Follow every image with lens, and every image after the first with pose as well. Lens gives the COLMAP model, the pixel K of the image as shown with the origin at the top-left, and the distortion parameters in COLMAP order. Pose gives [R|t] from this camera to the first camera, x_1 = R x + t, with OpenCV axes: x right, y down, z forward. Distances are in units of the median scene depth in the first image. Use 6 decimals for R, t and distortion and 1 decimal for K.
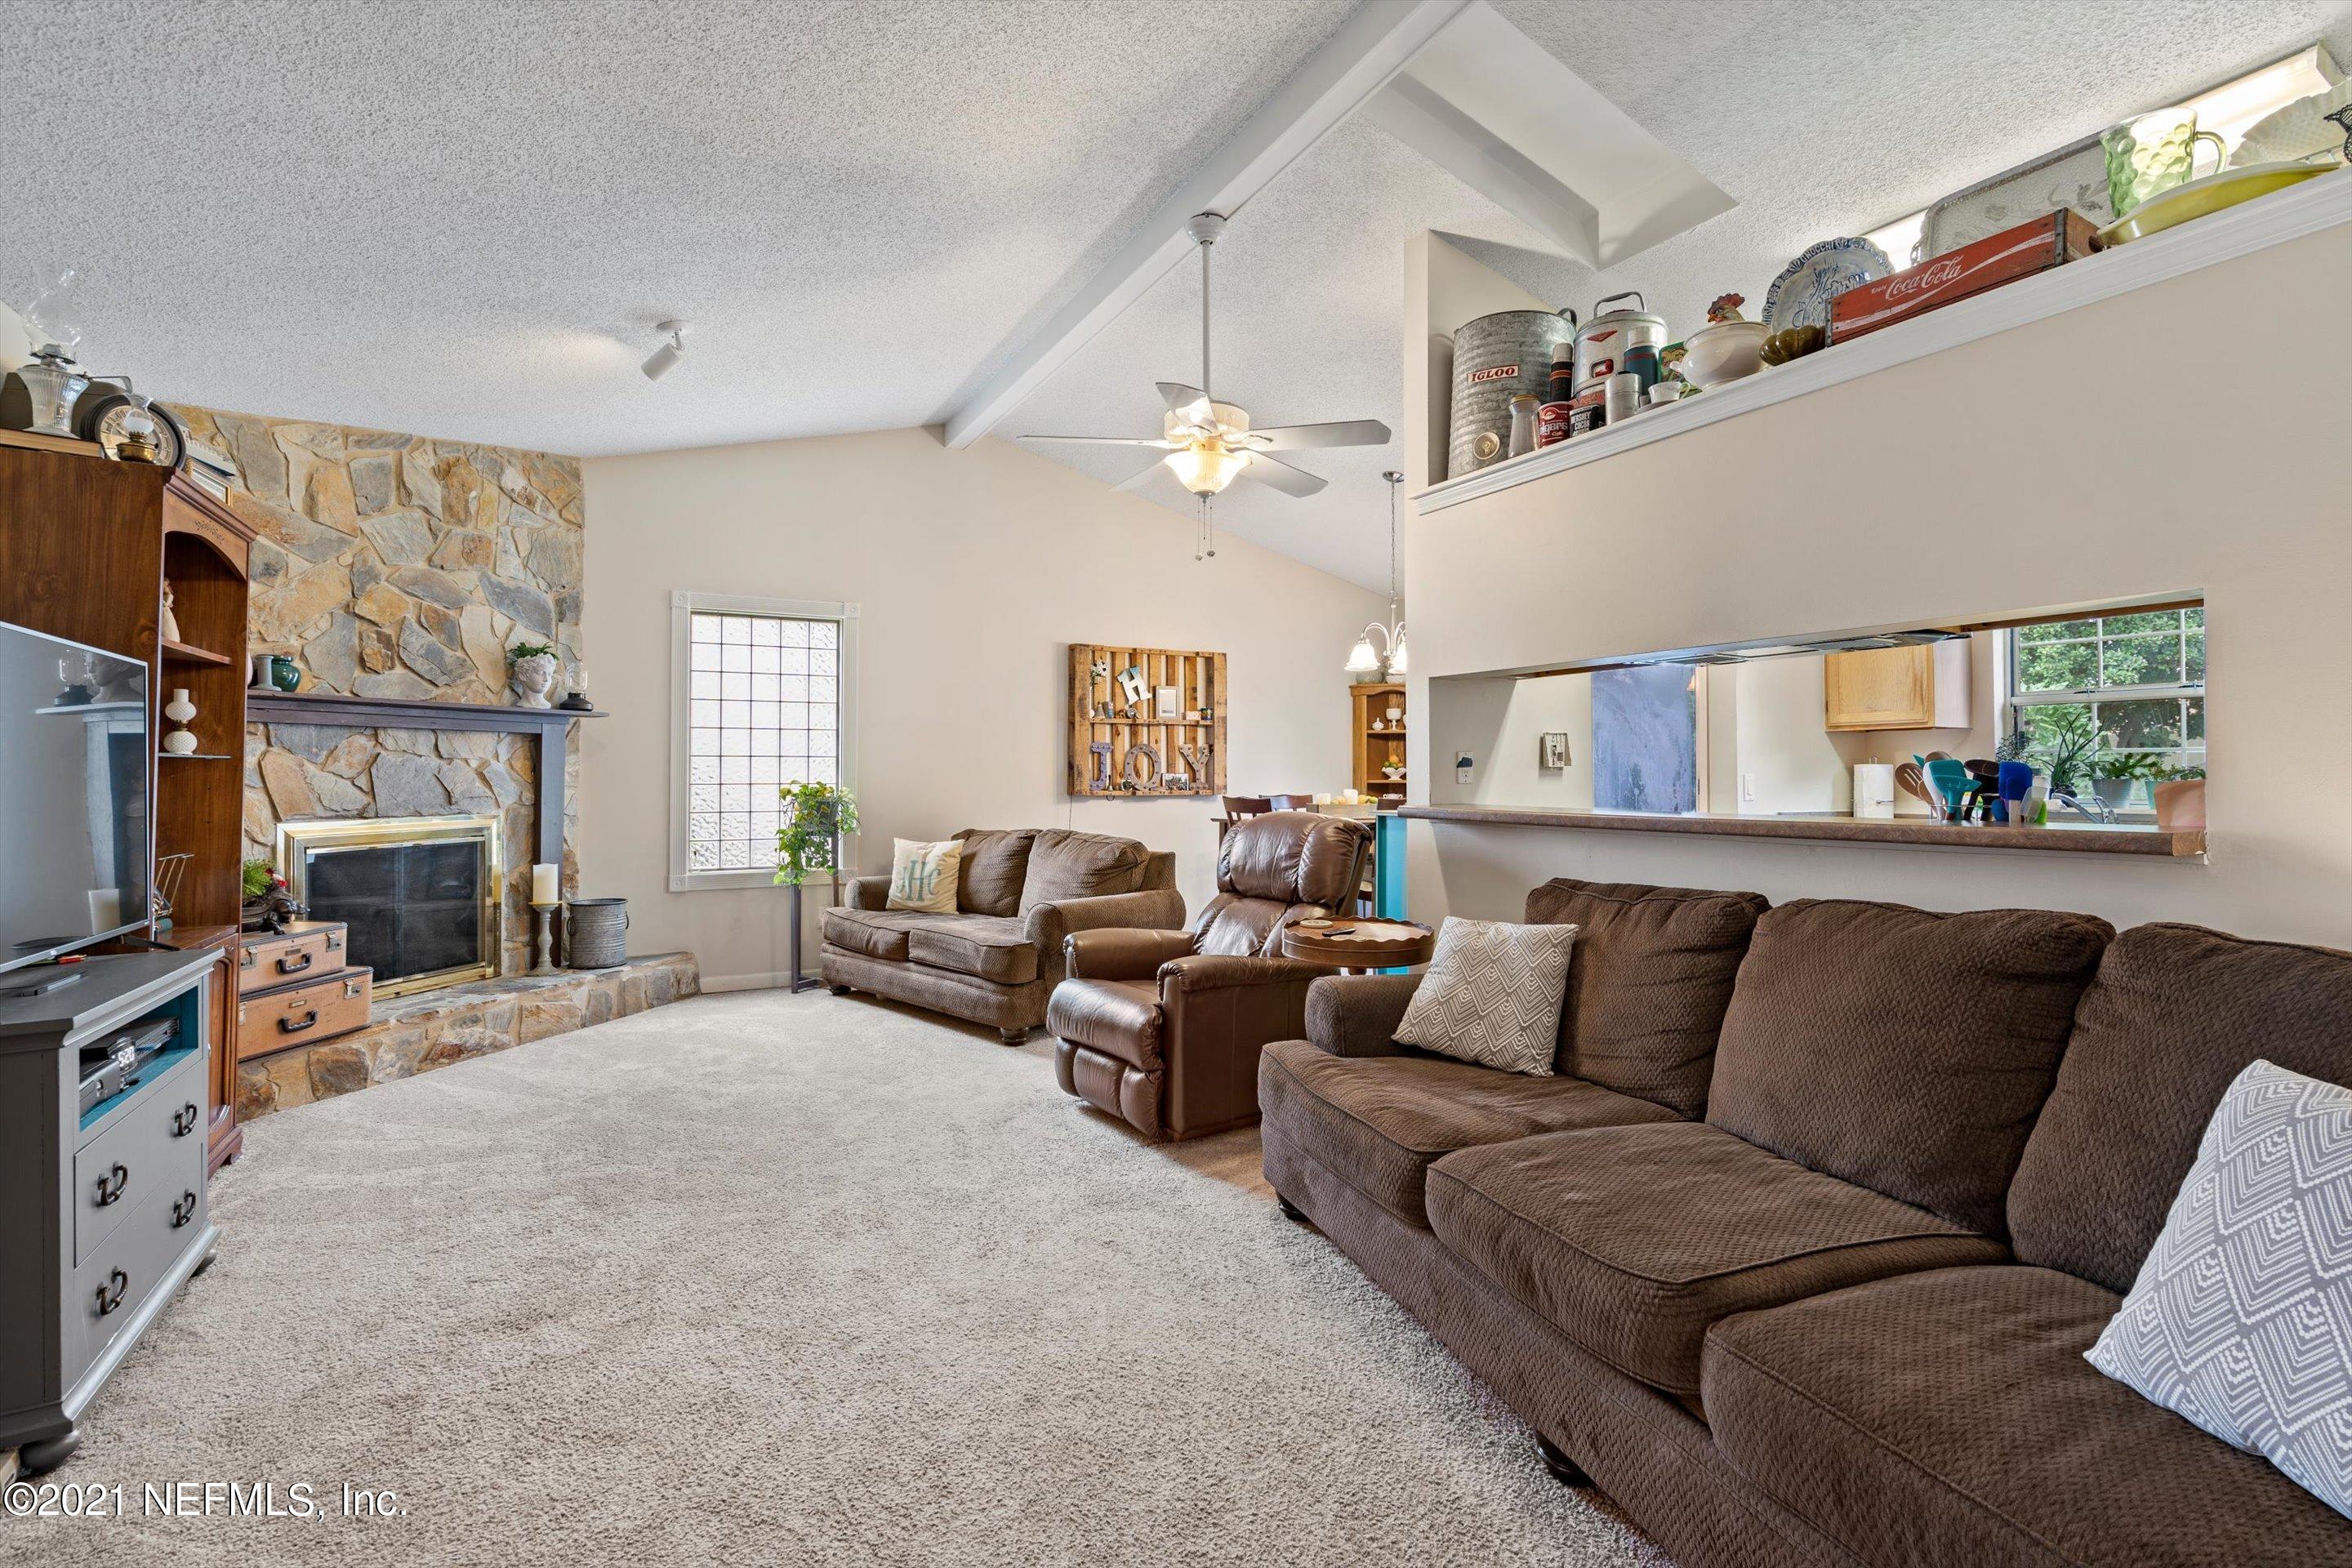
lens RADIAL K [[1082.2, 0, 1168.3], [0, 1082.2, 777.7], [0, 0, 1]] dist [-0.001565, -0.000054]
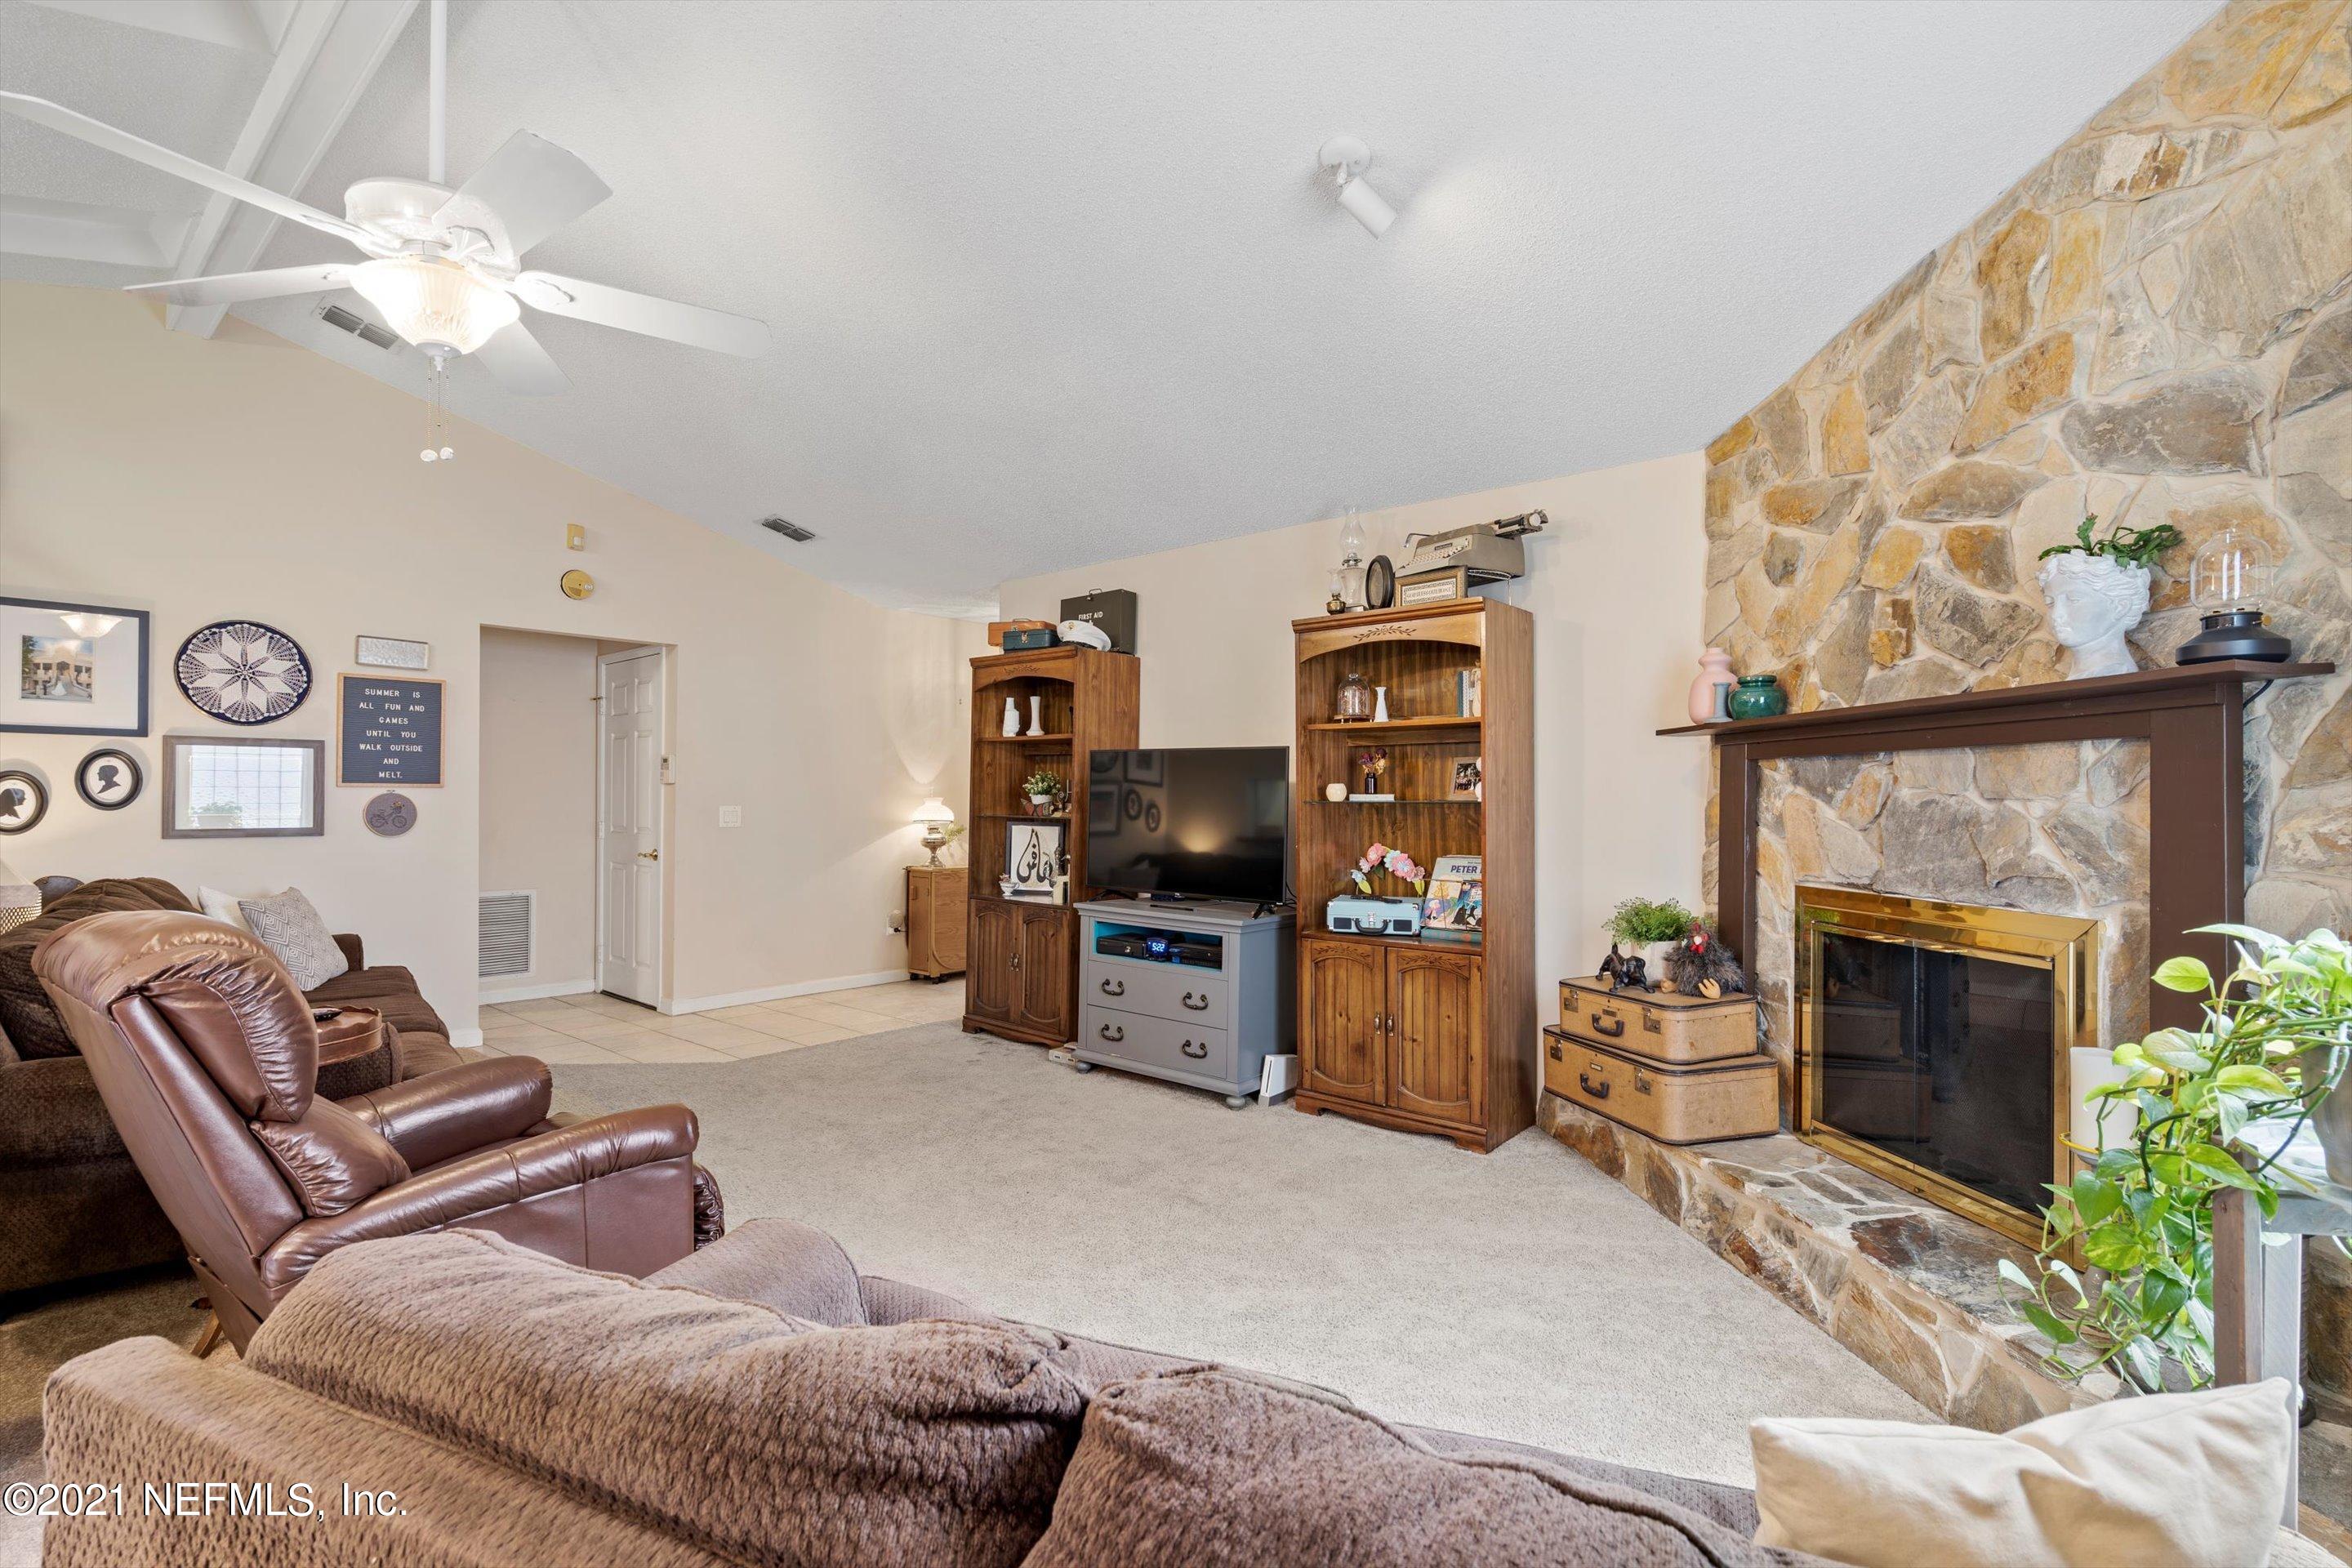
lens RADIAL K [[1082.2, 0, 1168.3], [0, 1082.2, 777.7], [0, 0, 1]] dist [-0.001565, -0.000054]
pose [[-0.937259, -0.008128, -0.348539, -0.103692], [-0.003488, 0.999897, -0.013938, -0.020068], [0.348617, -0.011848, -0.937191, 1.392102]]
